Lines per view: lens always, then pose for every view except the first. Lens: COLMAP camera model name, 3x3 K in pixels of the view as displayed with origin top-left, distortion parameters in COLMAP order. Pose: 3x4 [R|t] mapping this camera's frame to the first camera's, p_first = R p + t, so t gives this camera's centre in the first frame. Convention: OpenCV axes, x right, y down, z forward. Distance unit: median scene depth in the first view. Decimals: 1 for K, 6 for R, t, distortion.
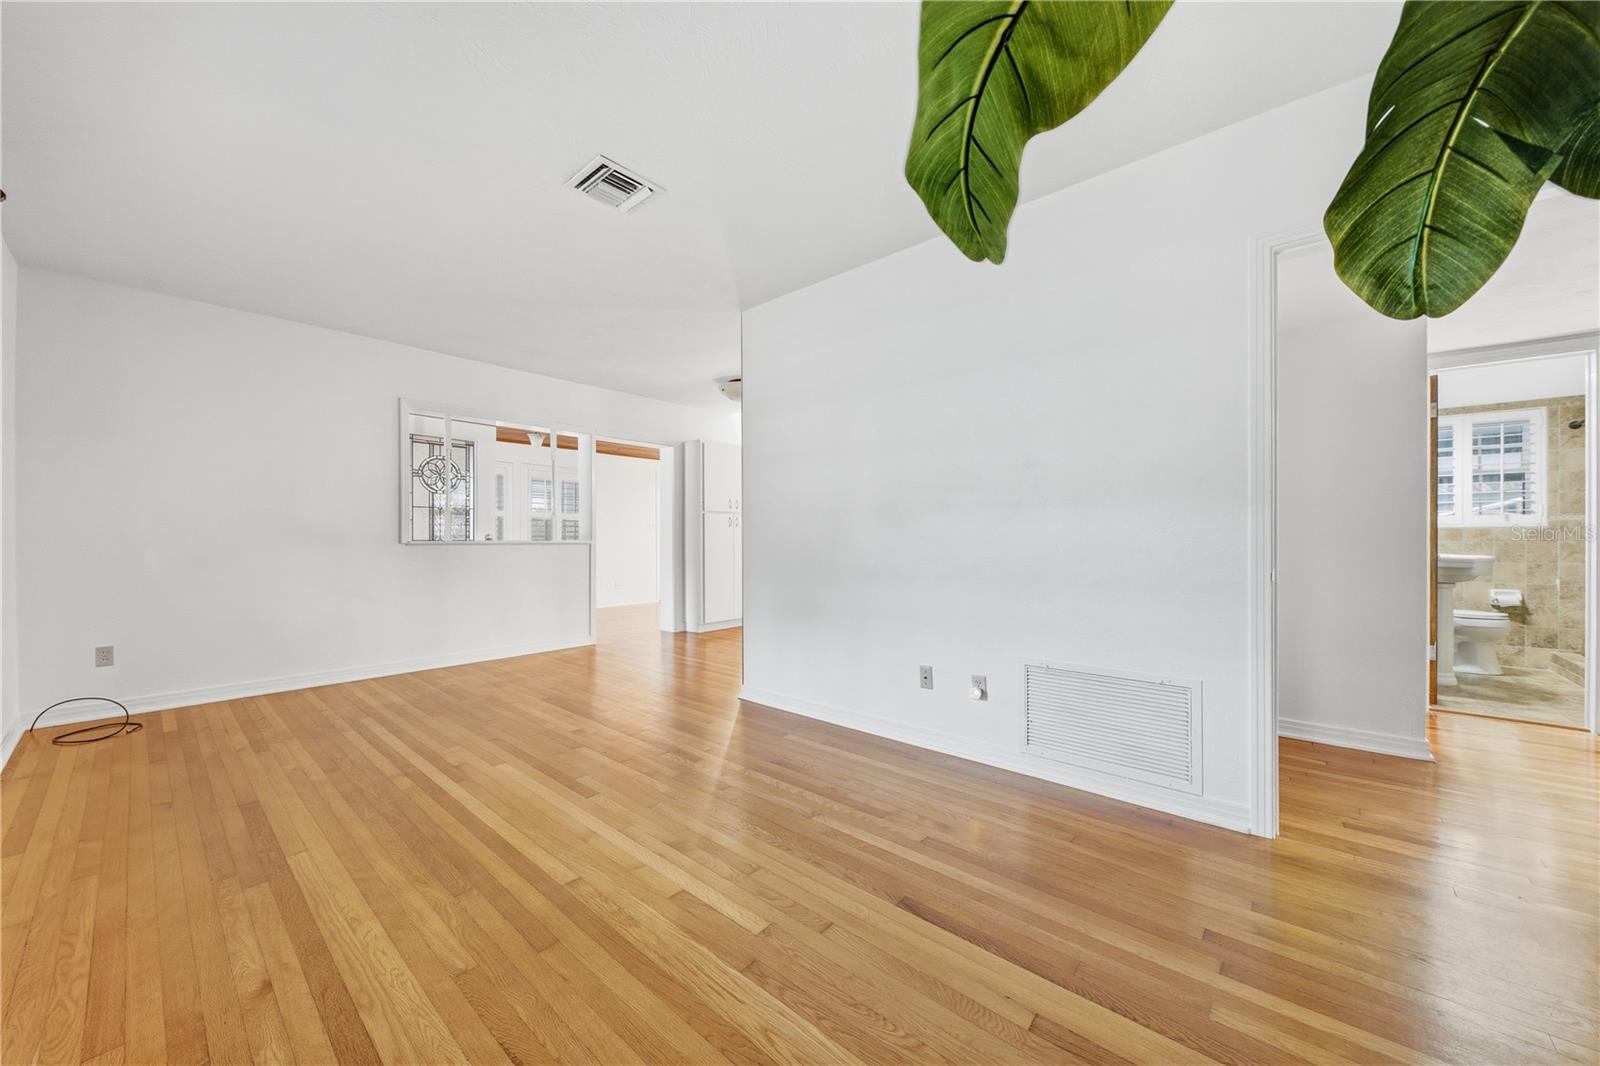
lens RADIAL K [[585.7, 0, 813.0], [0, 585.7, 534.4], [0, 0, 1]] dist [-0.001969, -0.000250]
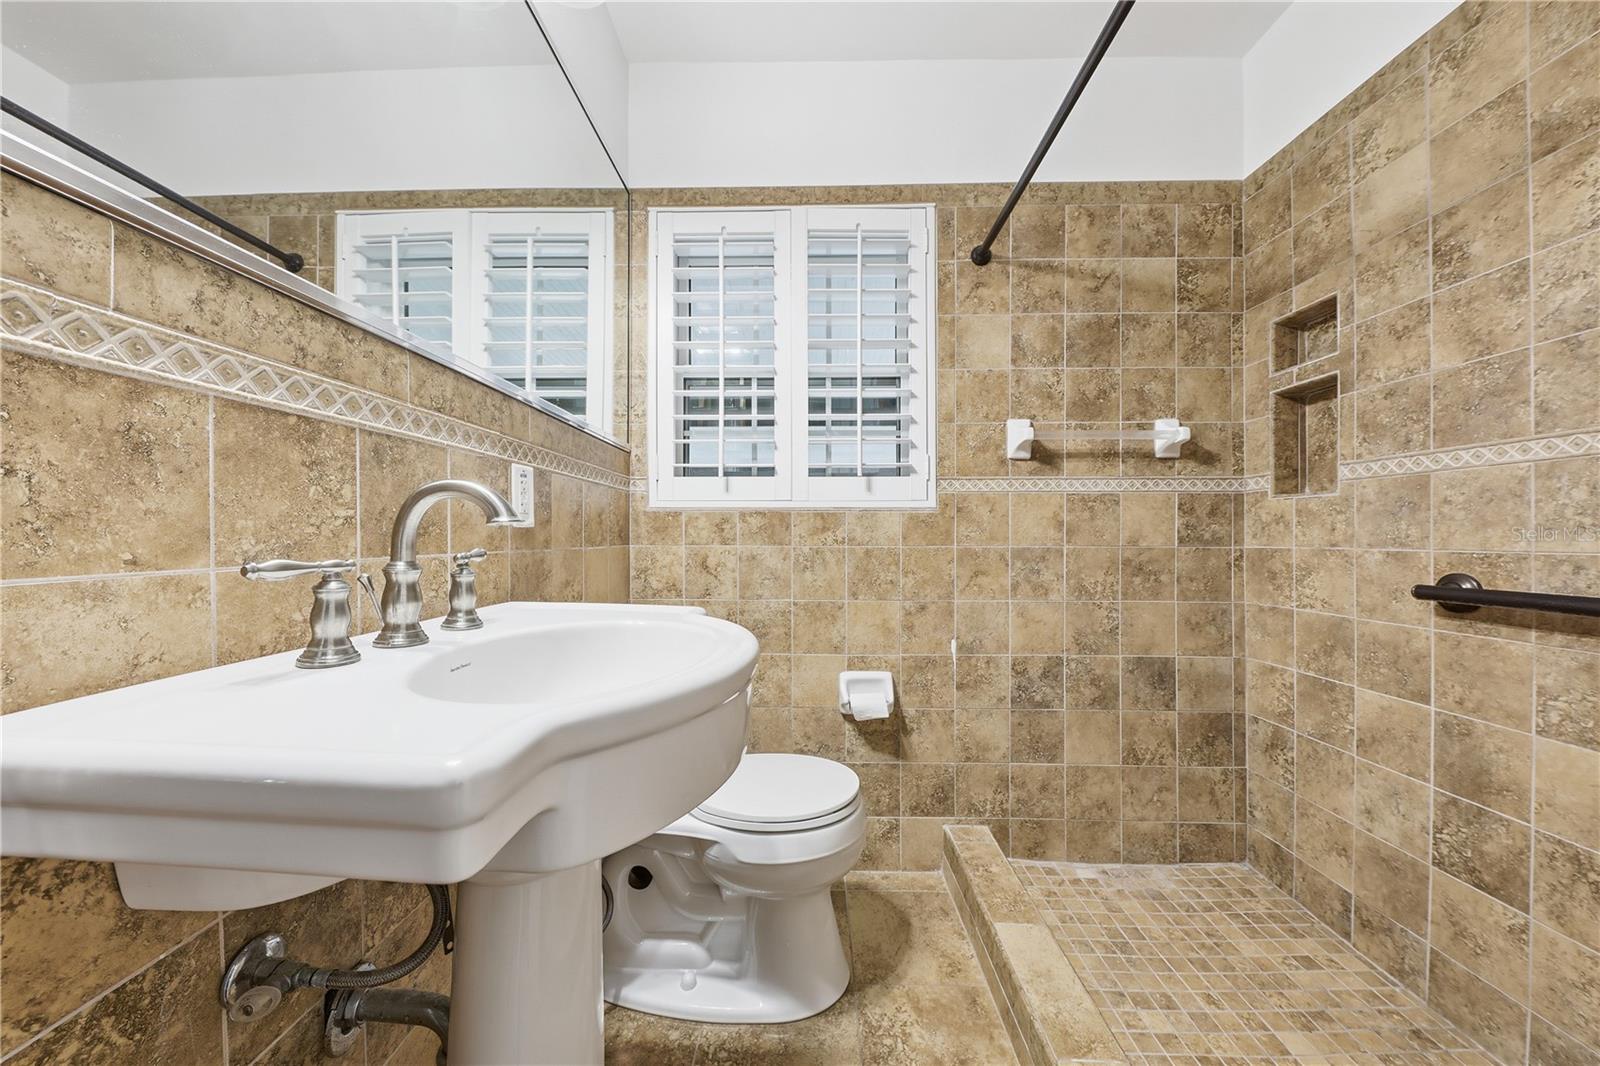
lens RADIAL K [[552.0, 0, 794.6], [0, 552.0, 538.2], [0, 0, 1]] dist [0.001015, 0.000014]
pose [[0.778420, -0.004810, 0.627725, 0.942780], [0.001470, 0.999982, 0.005840, 0.005200], [-0.627741, -0.003623, 0.778413, 0.764070]]
